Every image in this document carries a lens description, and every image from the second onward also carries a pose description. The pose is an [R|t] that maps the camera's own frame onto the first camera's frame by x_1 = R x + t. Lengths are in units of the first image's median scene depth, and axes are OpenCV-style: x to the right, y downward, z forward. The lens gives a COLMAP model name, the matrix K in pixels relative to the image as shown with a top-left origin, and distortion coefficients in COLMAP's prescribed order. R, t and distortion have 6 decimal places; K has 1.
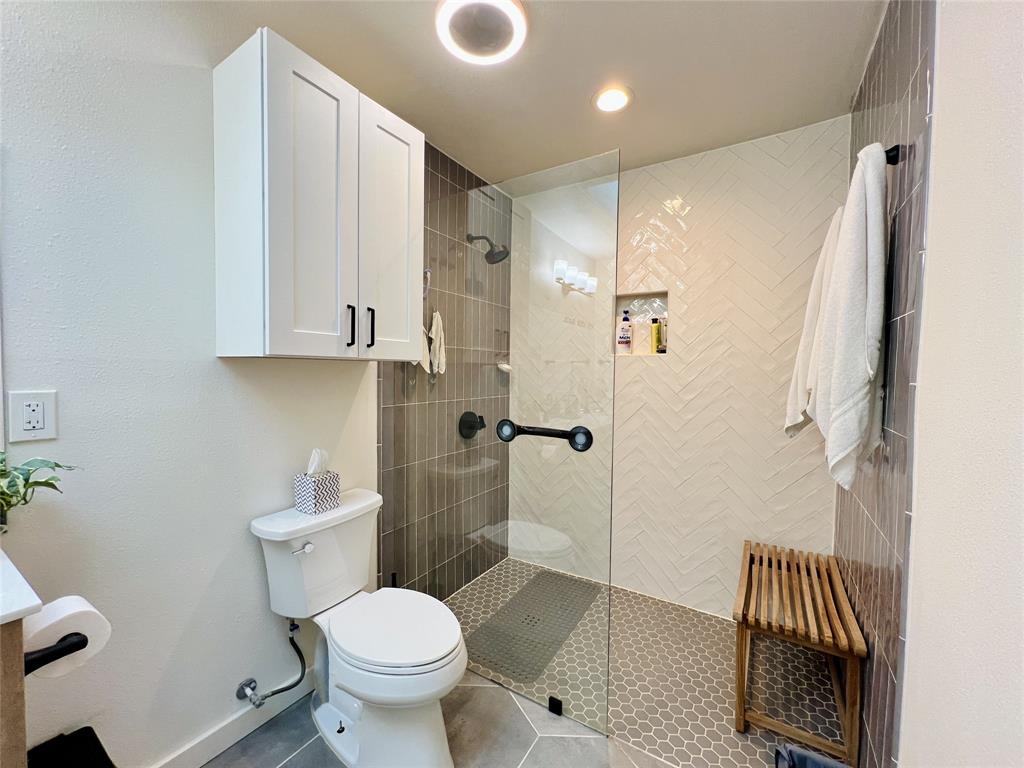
lens RADIAL K [[414.9, 0, 512.0], [0, 414.9, 384.0], [0, 0, 1]] dist [-0.000154, -0.000086]
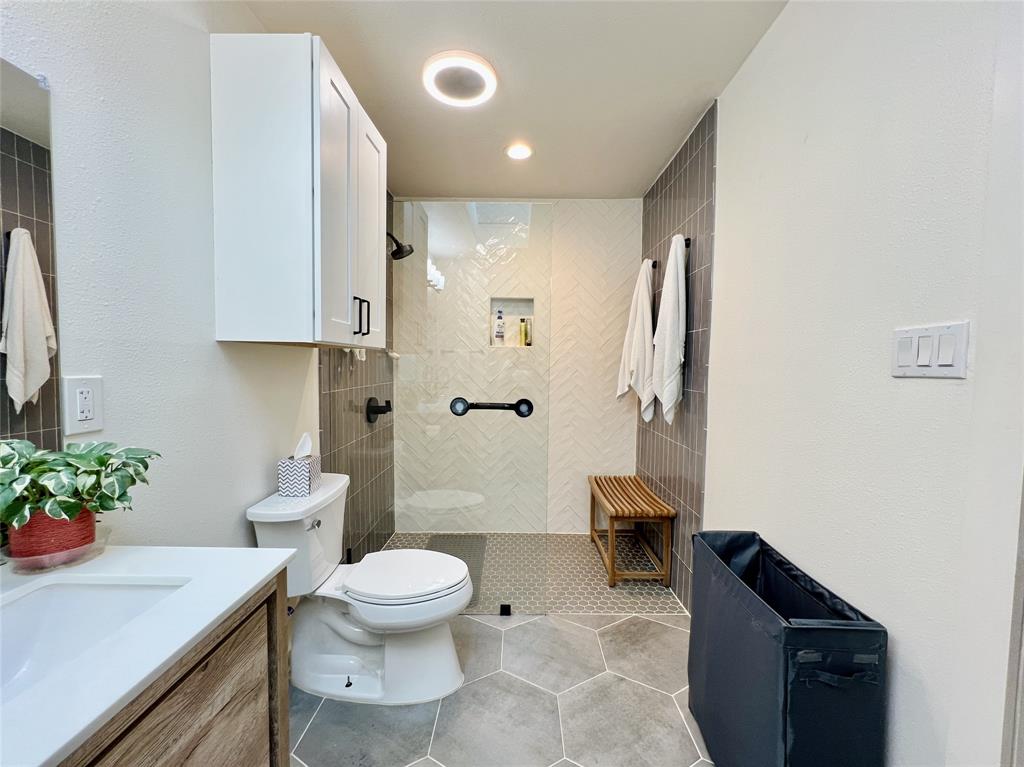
lens RADIAL K [[414.8, 0, 519.8], [0, 414.8, 383.5], [0, 0, 1]] dist [-0.002018, -0.000005]
pose [[0.851114, -0.025901, 0.524341, -0.379664], [0.014364, 0.999557, 0.026059, 0.010386], [-0.524784, -0.014648, 0.851109, -0.104012]]
